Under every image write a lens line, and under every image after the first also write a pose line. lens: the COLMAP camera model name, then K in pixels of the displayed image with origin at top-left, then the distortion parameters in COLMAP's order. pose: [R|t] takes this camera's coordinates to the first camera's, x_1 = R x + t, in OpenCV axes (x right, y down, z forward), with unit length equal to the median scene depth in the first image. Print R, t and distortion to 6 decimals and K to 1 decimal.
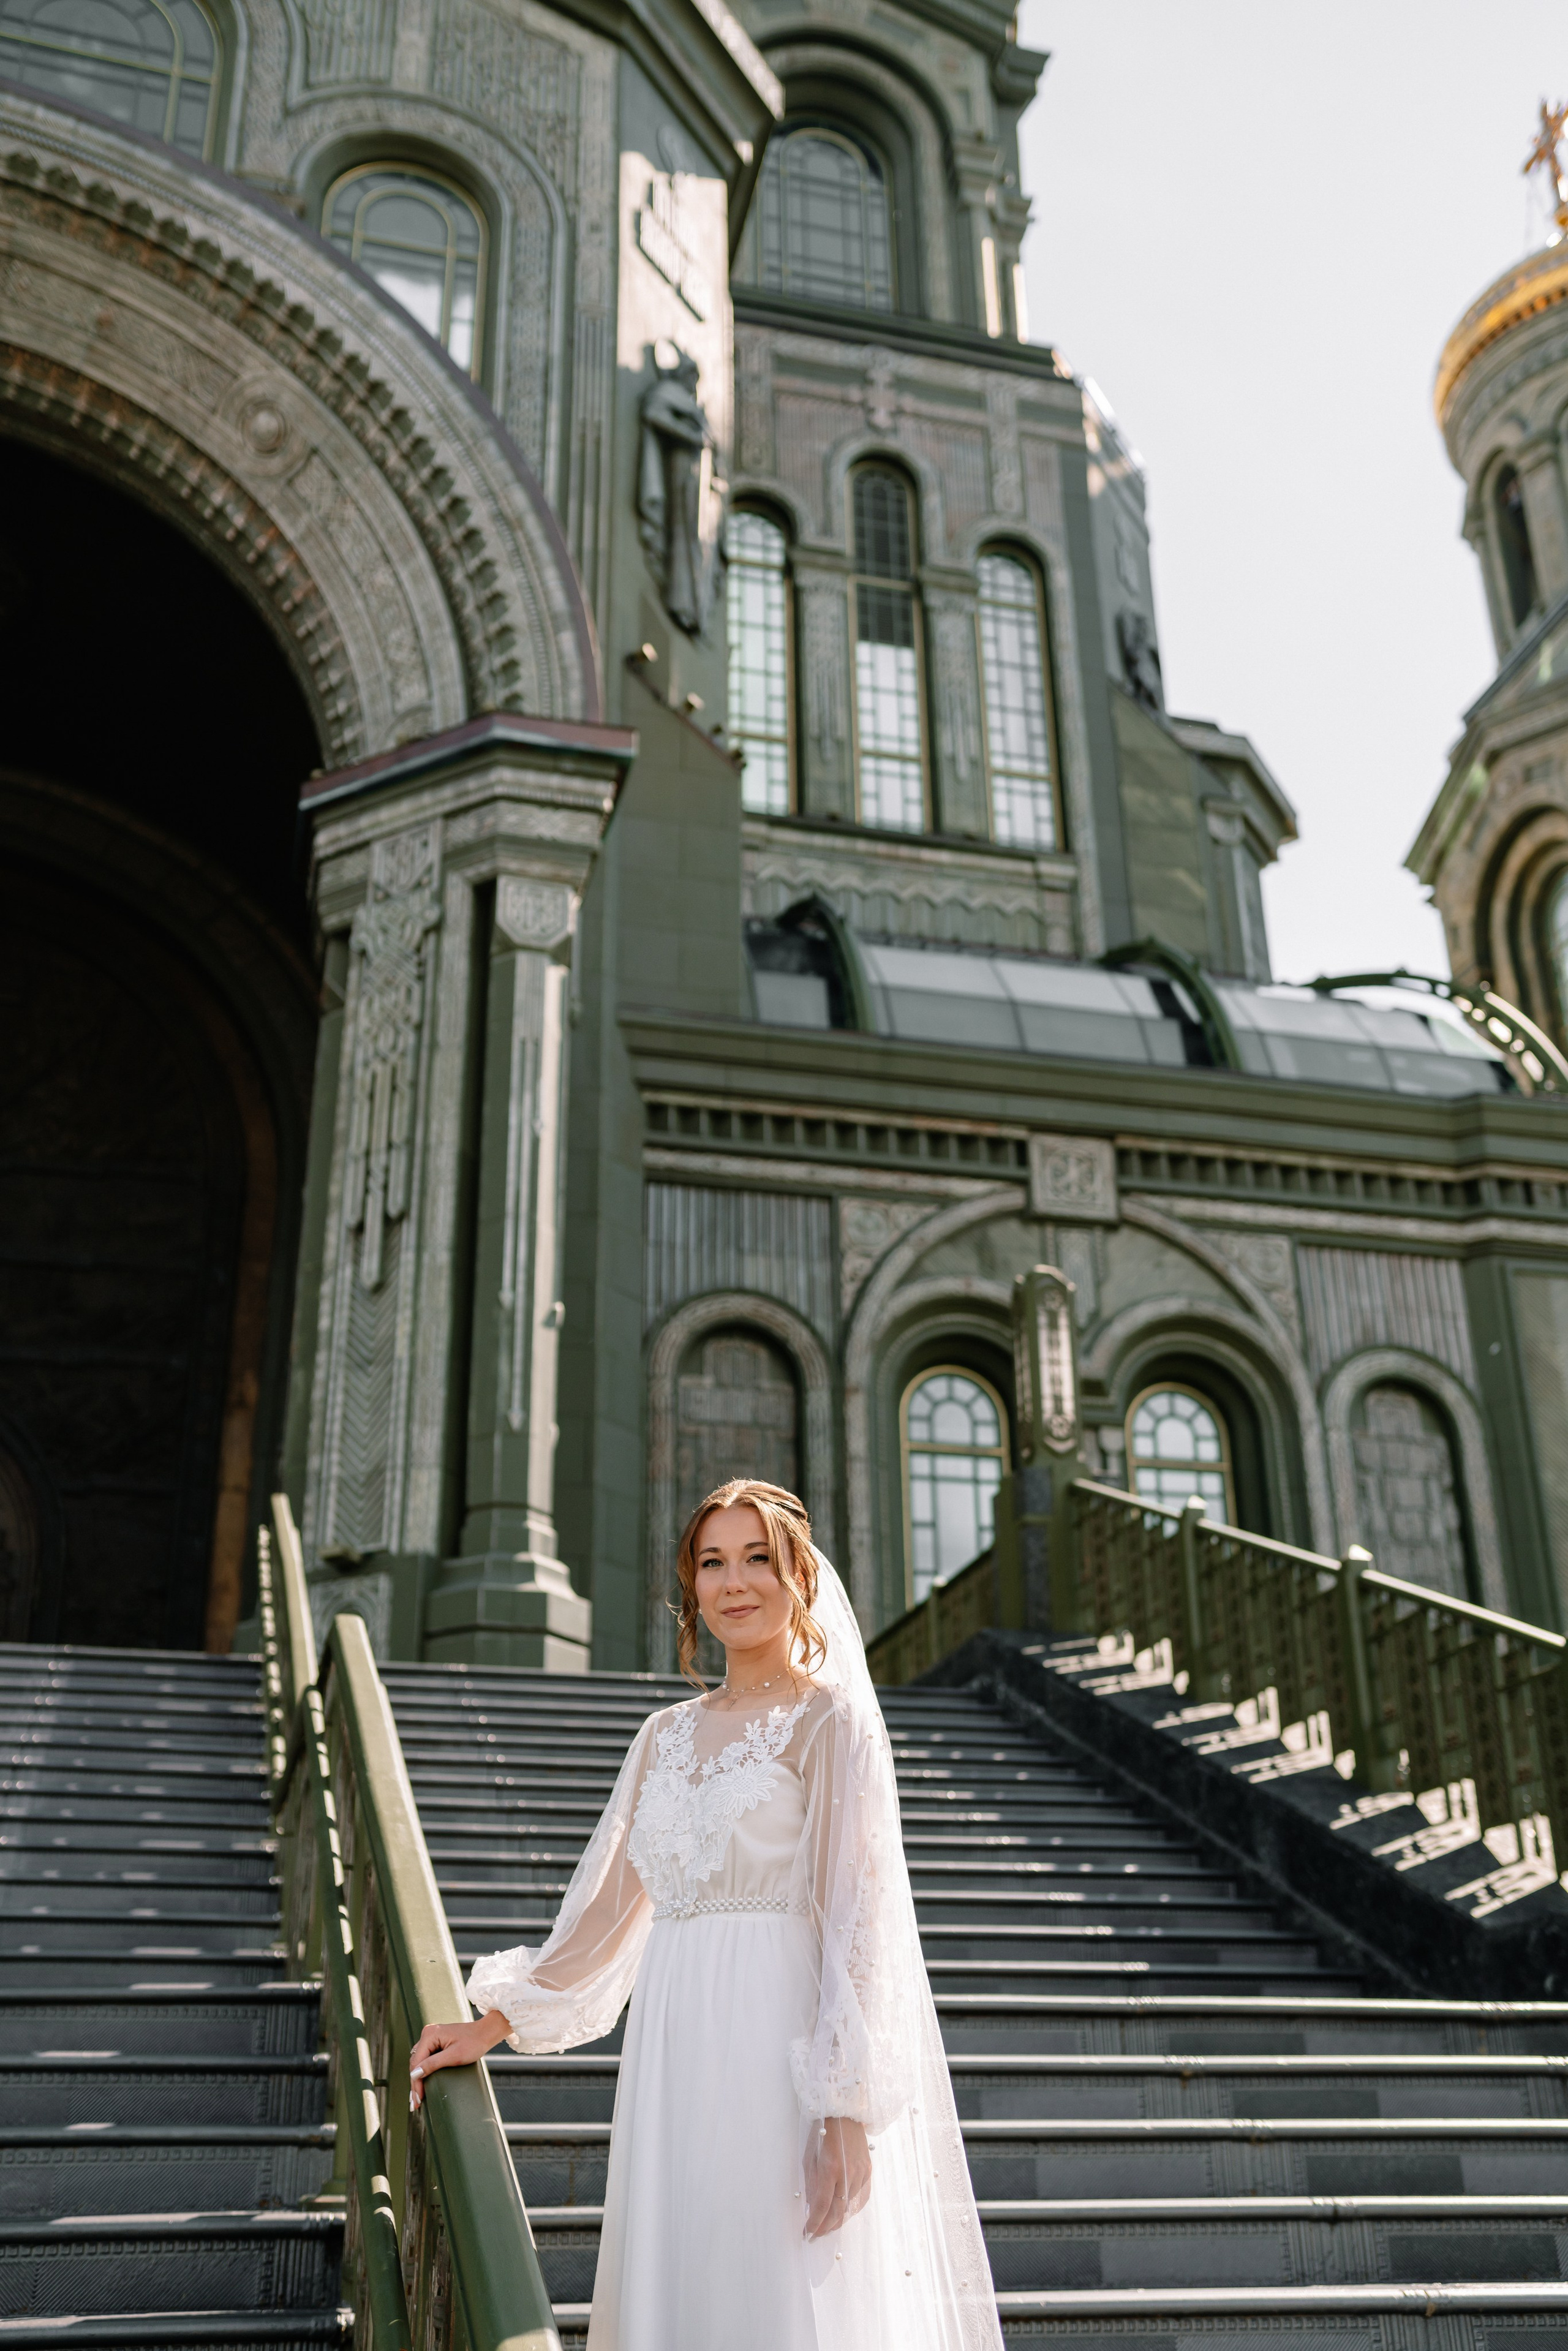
lens RADIAL K [[2251.5, 0, 773.5], [0, 2251.5, 1166.6], [0, 0, 1]] dist [-0.068711, 0.195160]
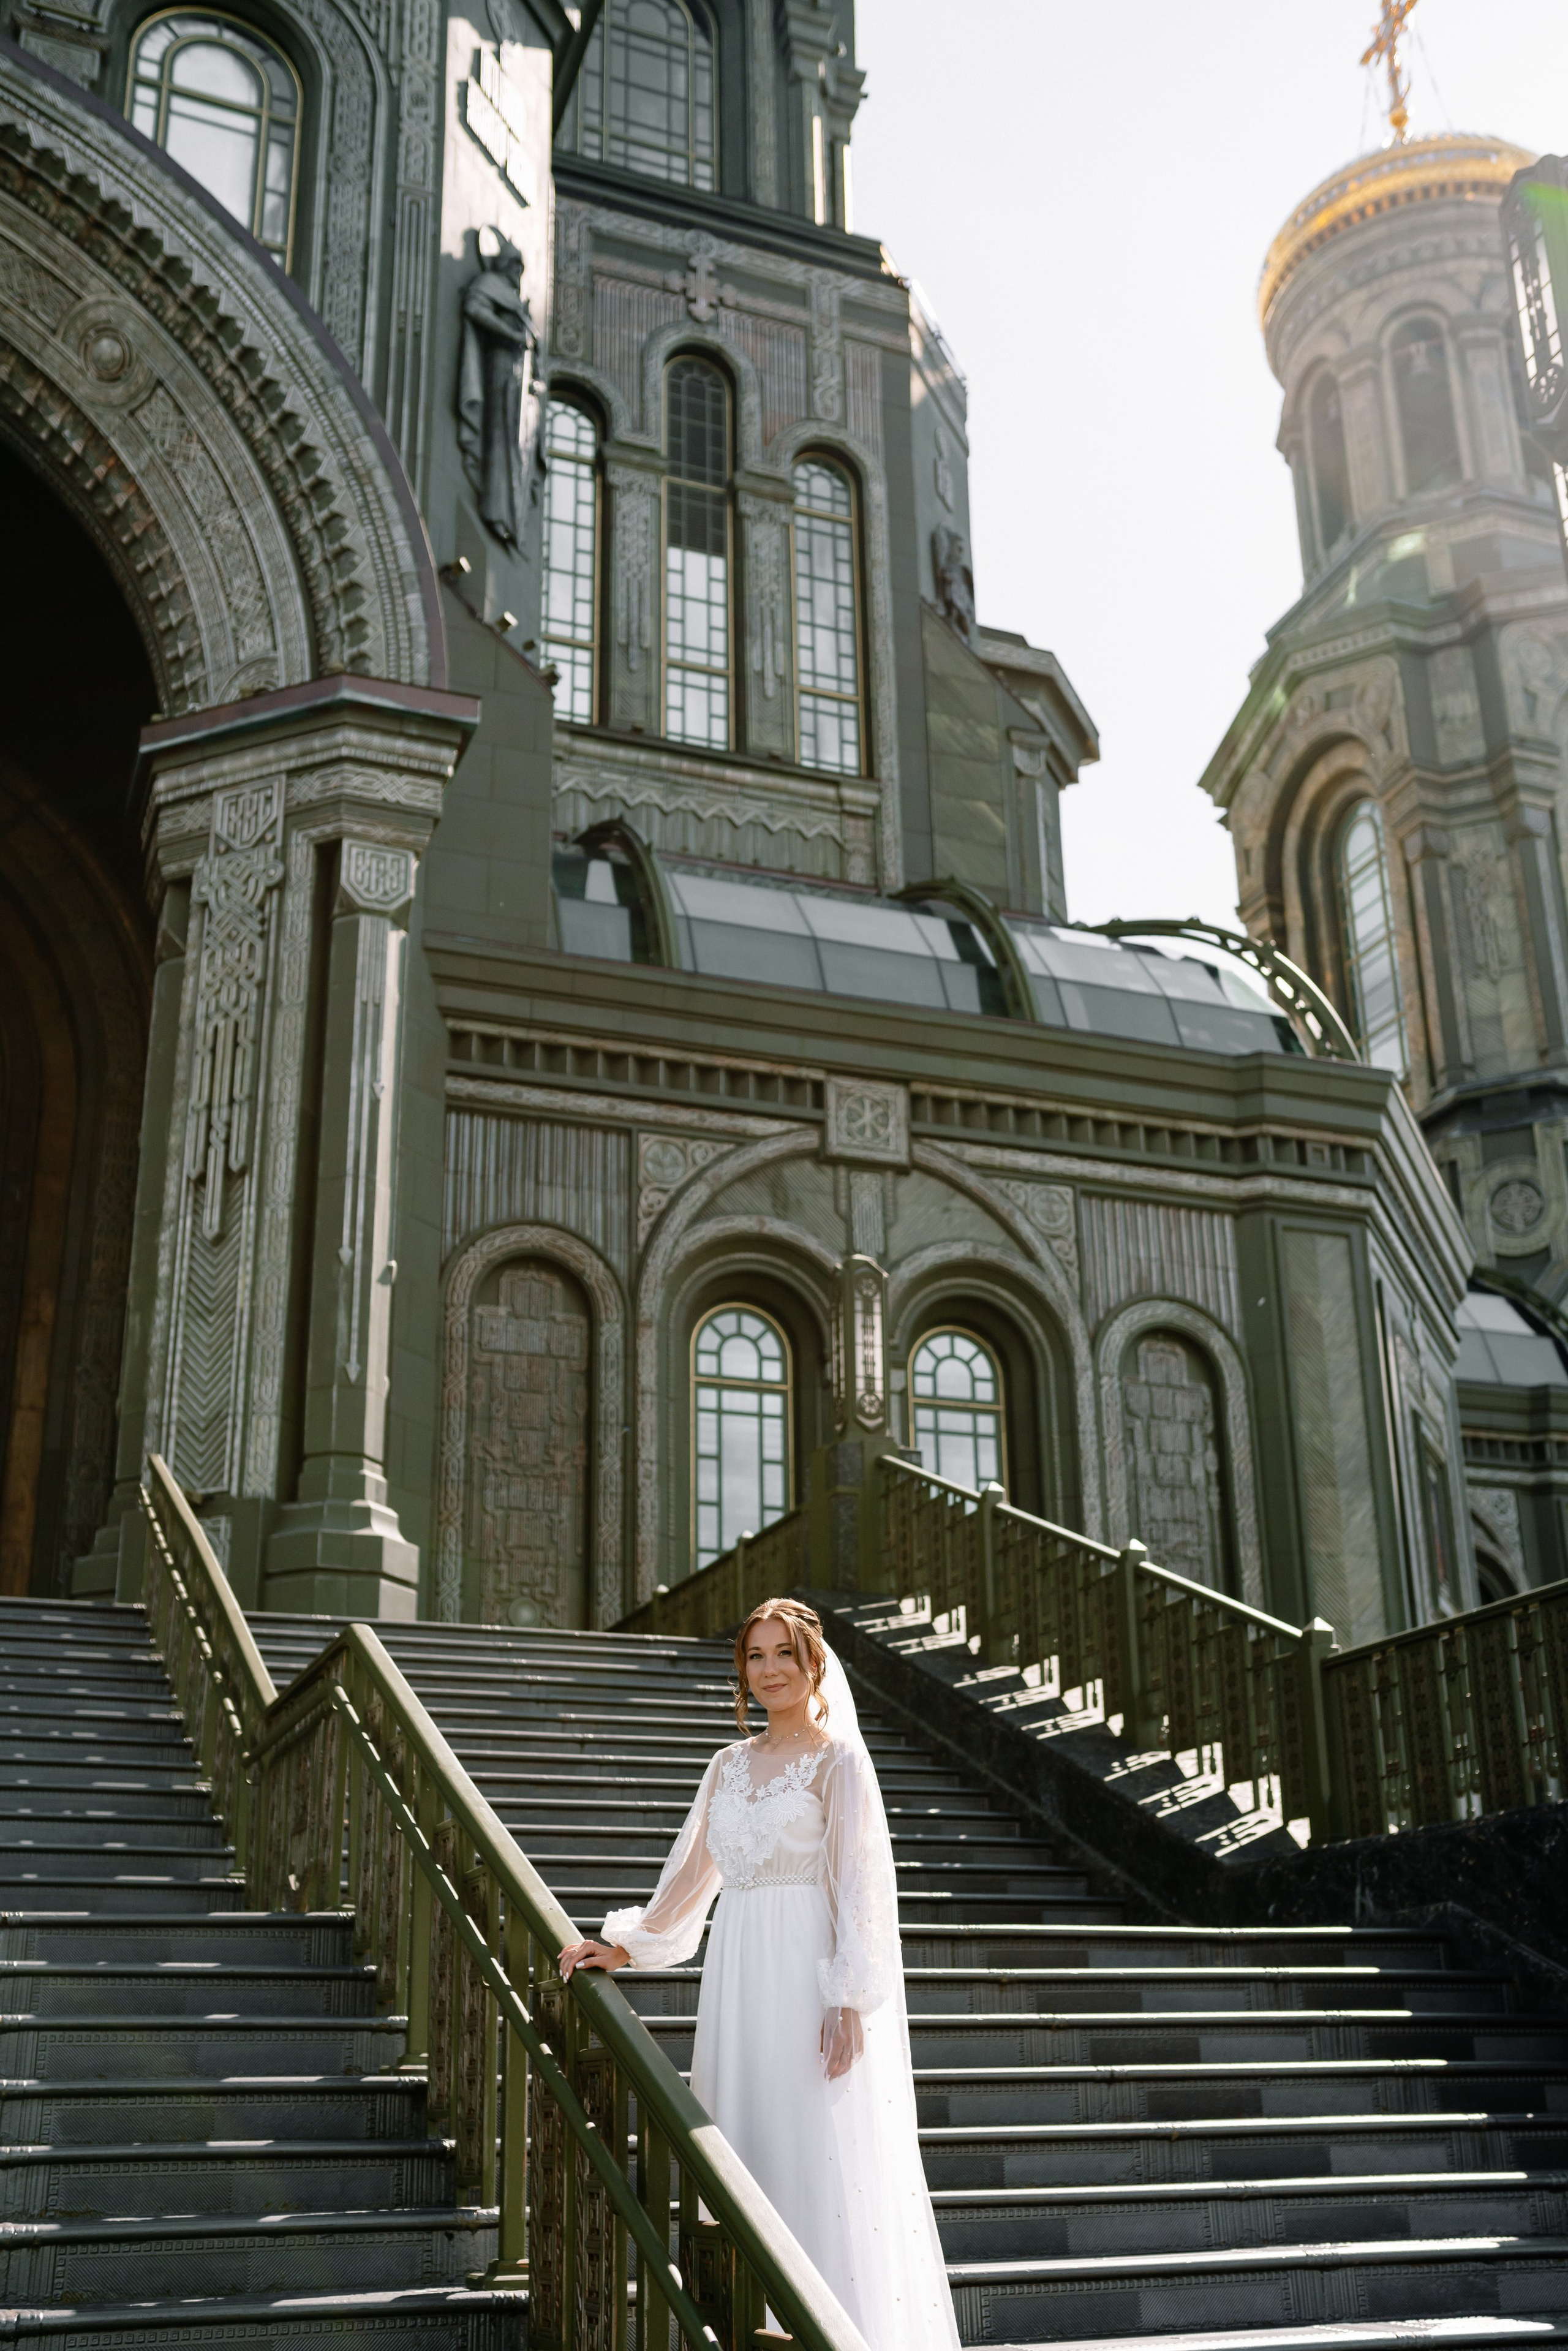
lens RADIAL K [[2365.0, 0, 792.5], [0, 2365.0, 1213.3], [0, 0, 1]] dist [-0.051856, 0.169154]
pose [[0.992793, 0.038161, 0.113607, -0.019938], [-0.046072, 0.996632, 0.067842, -0.023818], [-0.110636, -0.072587, 0.991207, -0.058638]]
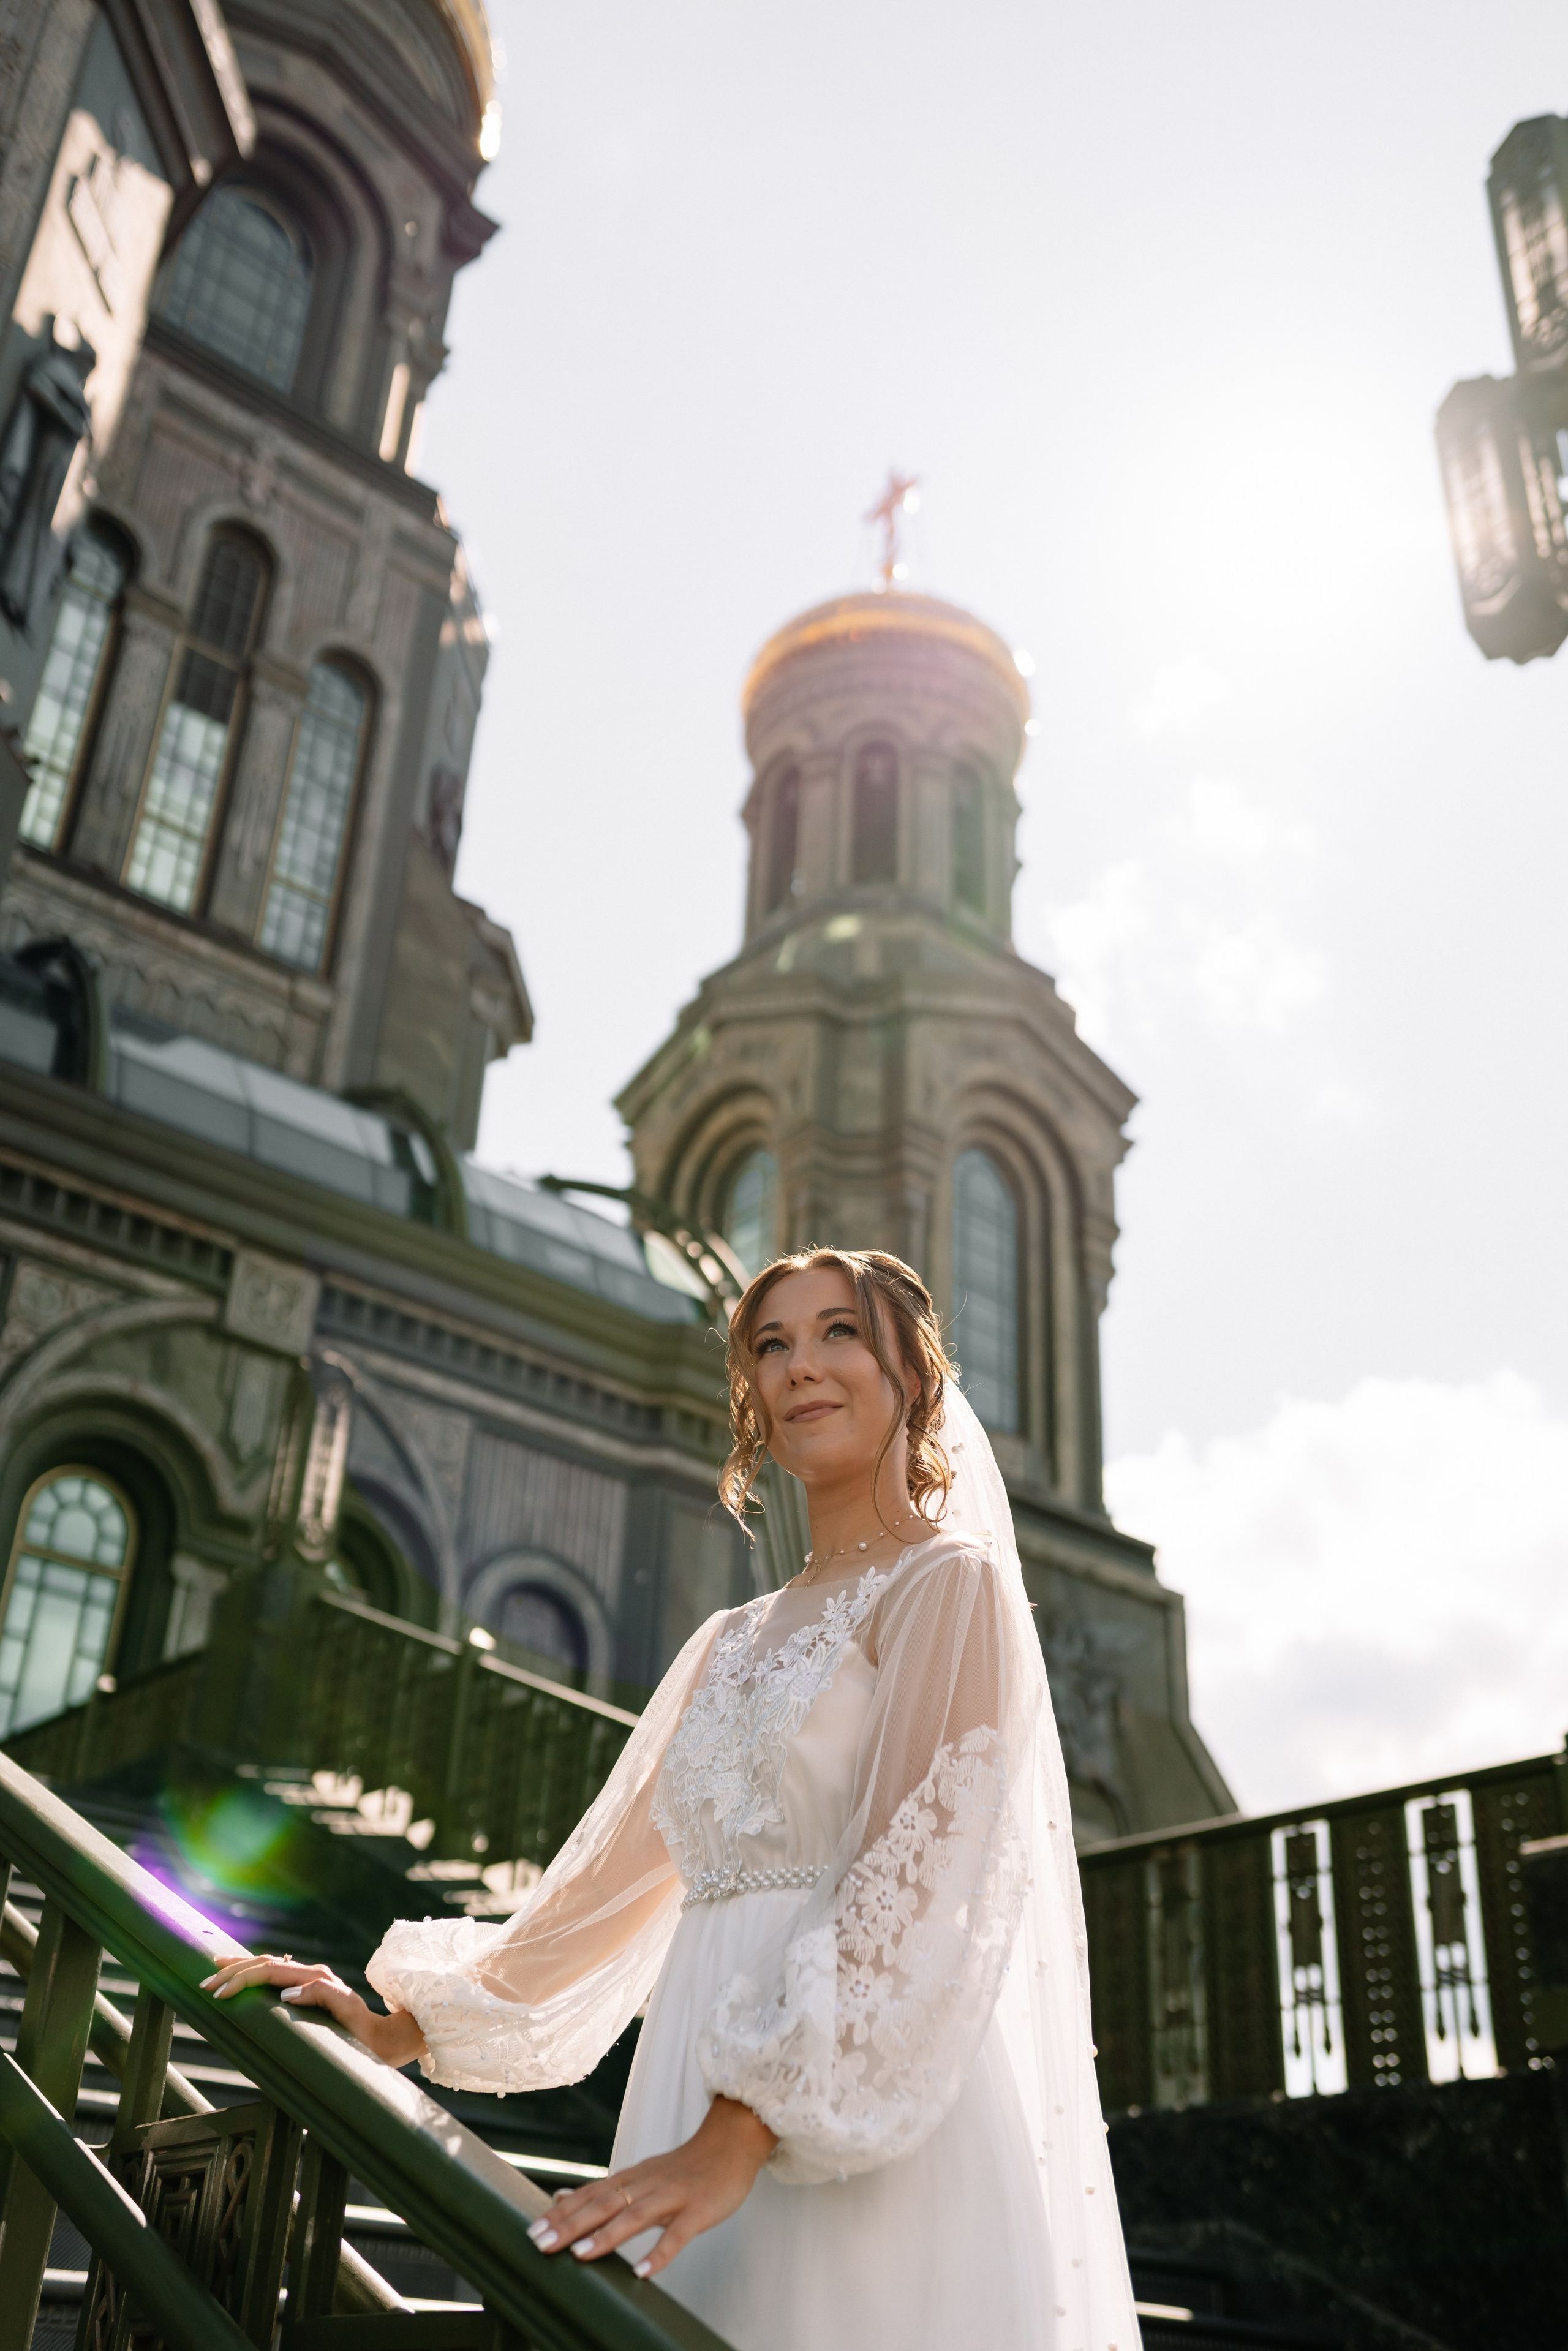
lens RADIAL K [[2283.7, 0, 768.2], [0, 2283.7, 1175.8], [0, 0, 1]] dist [-0.067816, 0.184724]
pose [[0.896955, 0.266174, 0.353019, -0.029988], [-0.237461, 0.963556, -0.123172, 0.021253], [-0.372939, 0.026652, 0.927473, 0.040611]]
